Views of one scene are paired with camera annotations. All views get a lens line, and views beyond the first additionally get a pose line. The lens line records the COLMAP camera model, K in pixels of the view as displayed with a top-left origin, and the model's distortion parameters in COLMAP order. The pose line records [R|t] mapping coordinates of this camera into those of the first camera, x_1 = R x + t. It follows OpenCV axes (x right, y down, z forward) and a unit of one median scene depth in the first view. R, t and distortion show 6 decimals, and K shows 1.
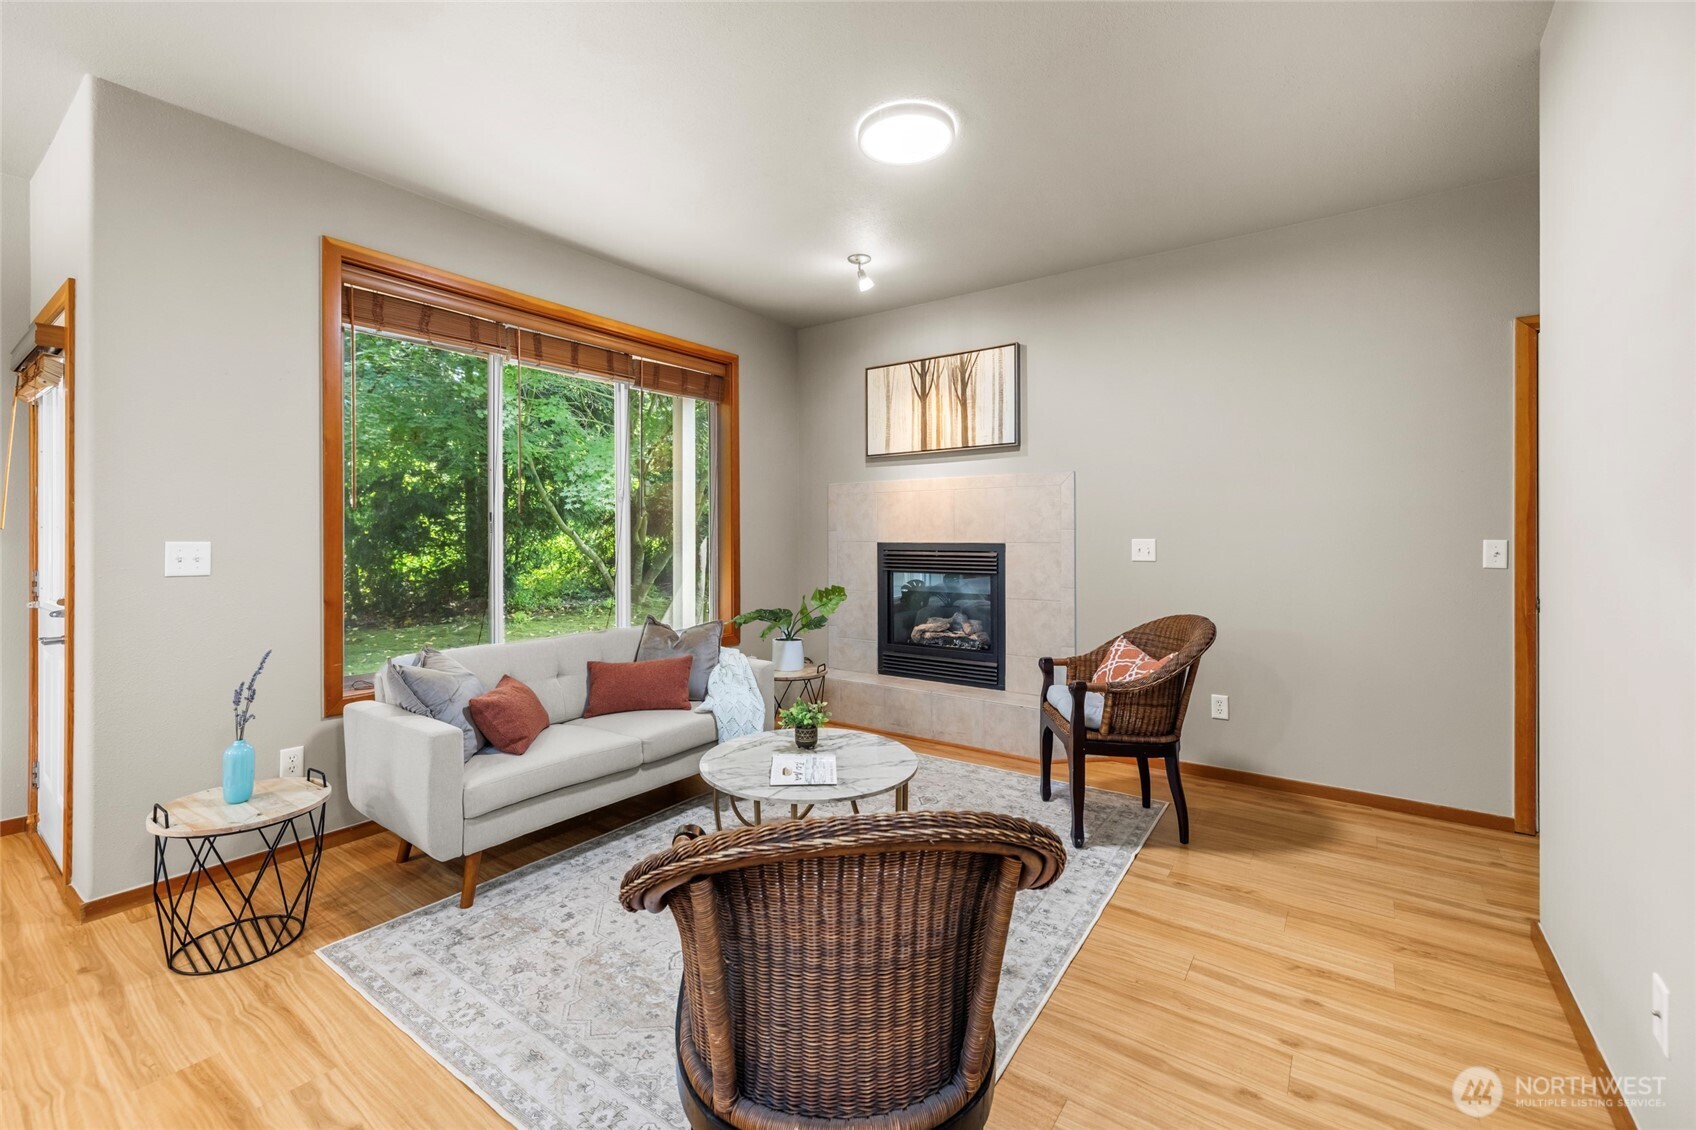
lens RADIAL K [[707.8, 0, 830.0], [0, 707.8, 534.7], [0, 0, 1]] dist [0.001607, -0.000085]
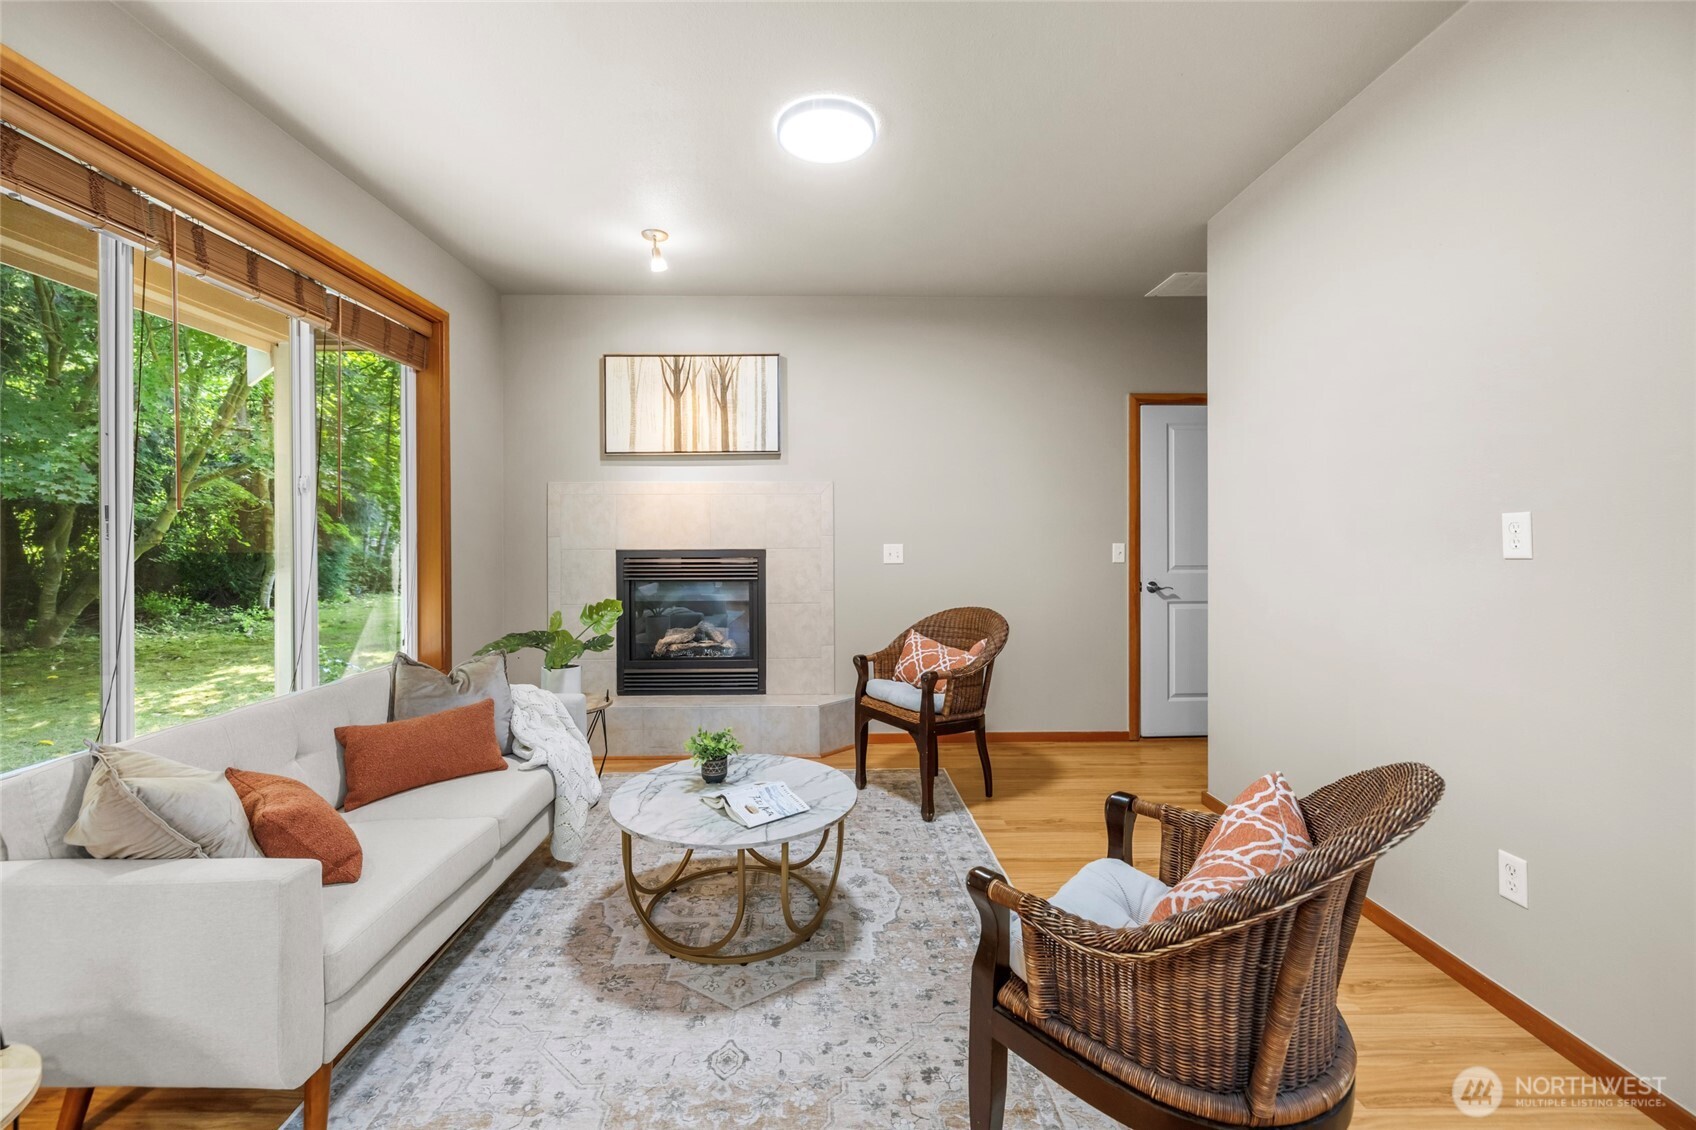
lens RADIAL K [[707.8, 0, 829.3], [0, 707.8, 539.2], [0, 0, 1]] dist [0.001607, -0.000085]
pose [[0.800807, -0.001238, 0.598922, -0.296850], [0.002512, 0.999996, -0.001293, -0.000656], [-0.598918, 0.002540, 0.800807, 0.135173]]
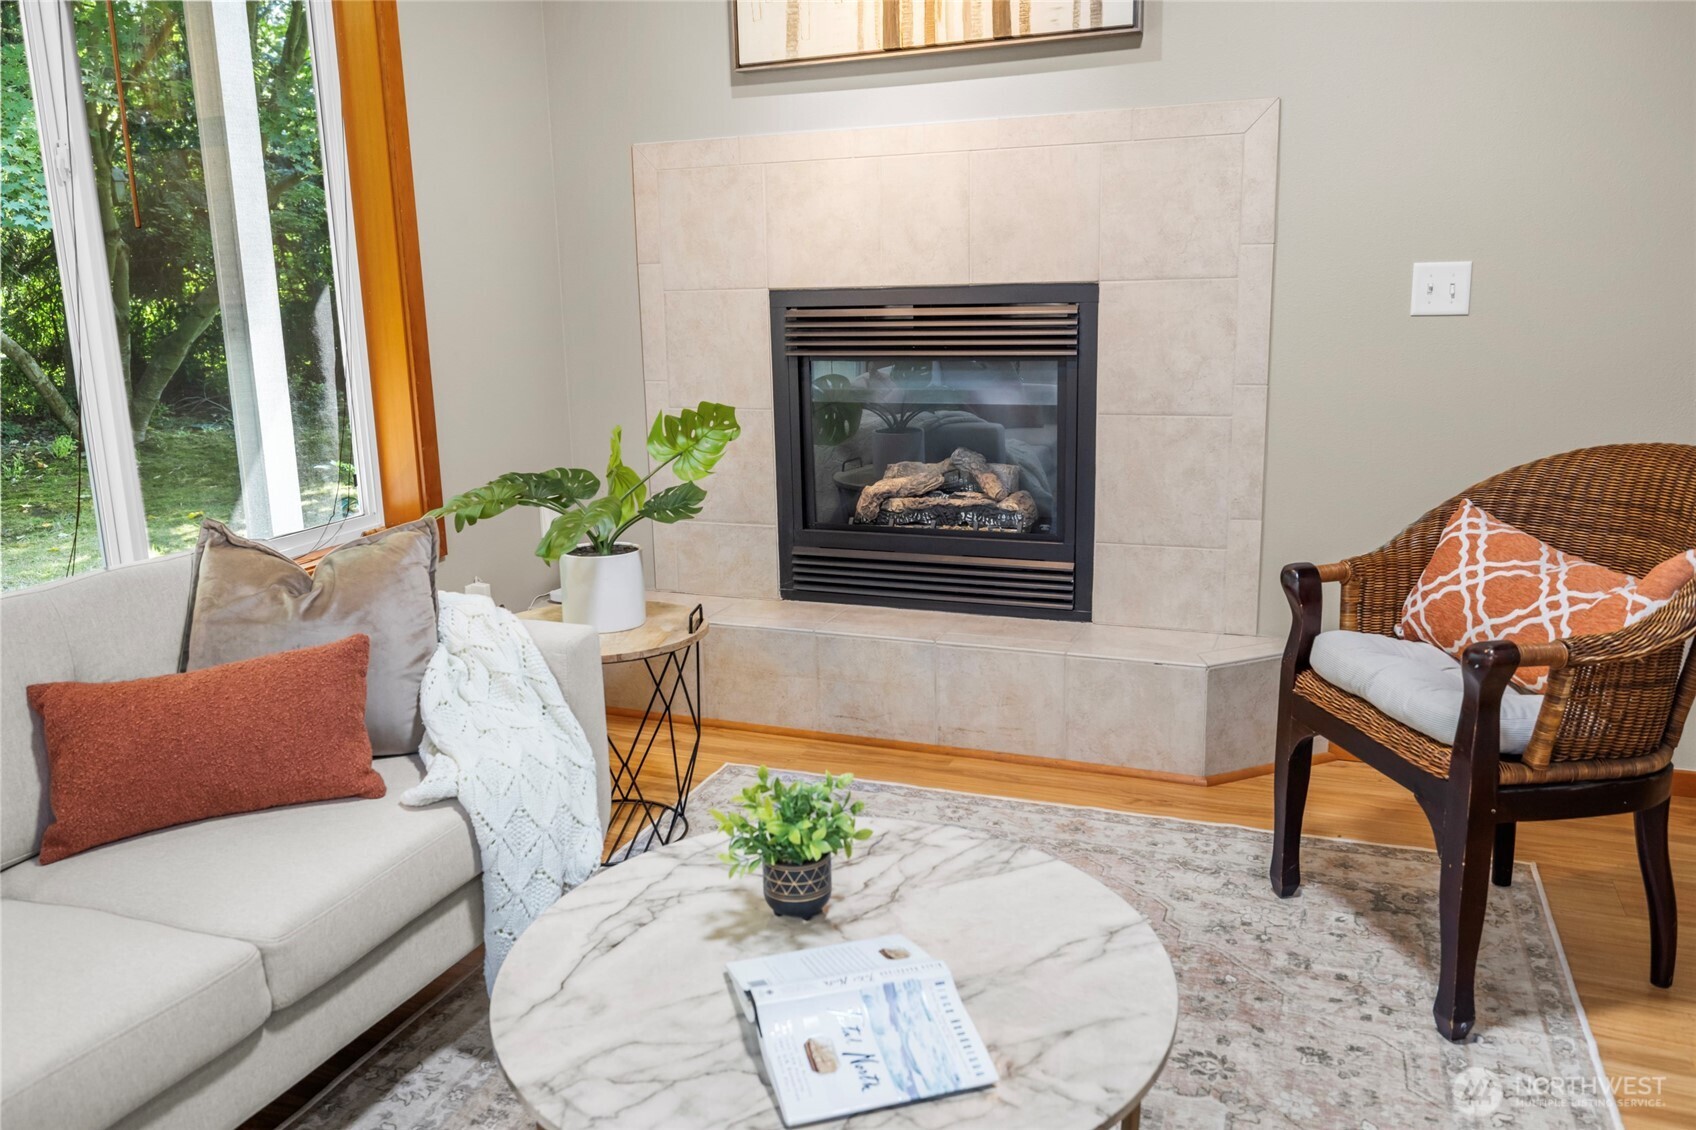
lens RADIAL K [[1265.8, 0, 826.4], [0, 1265.8, 543.9], [0, 0, 1]] dist [-0.007037, 0.005832]
pose [[0.969383, -0.072674, 0.234551, -0.097951], [0.023750, 0.978470, 0.205017, 0.006716], [-0.244401, -0.193169, 0.950239, 0.307787]]
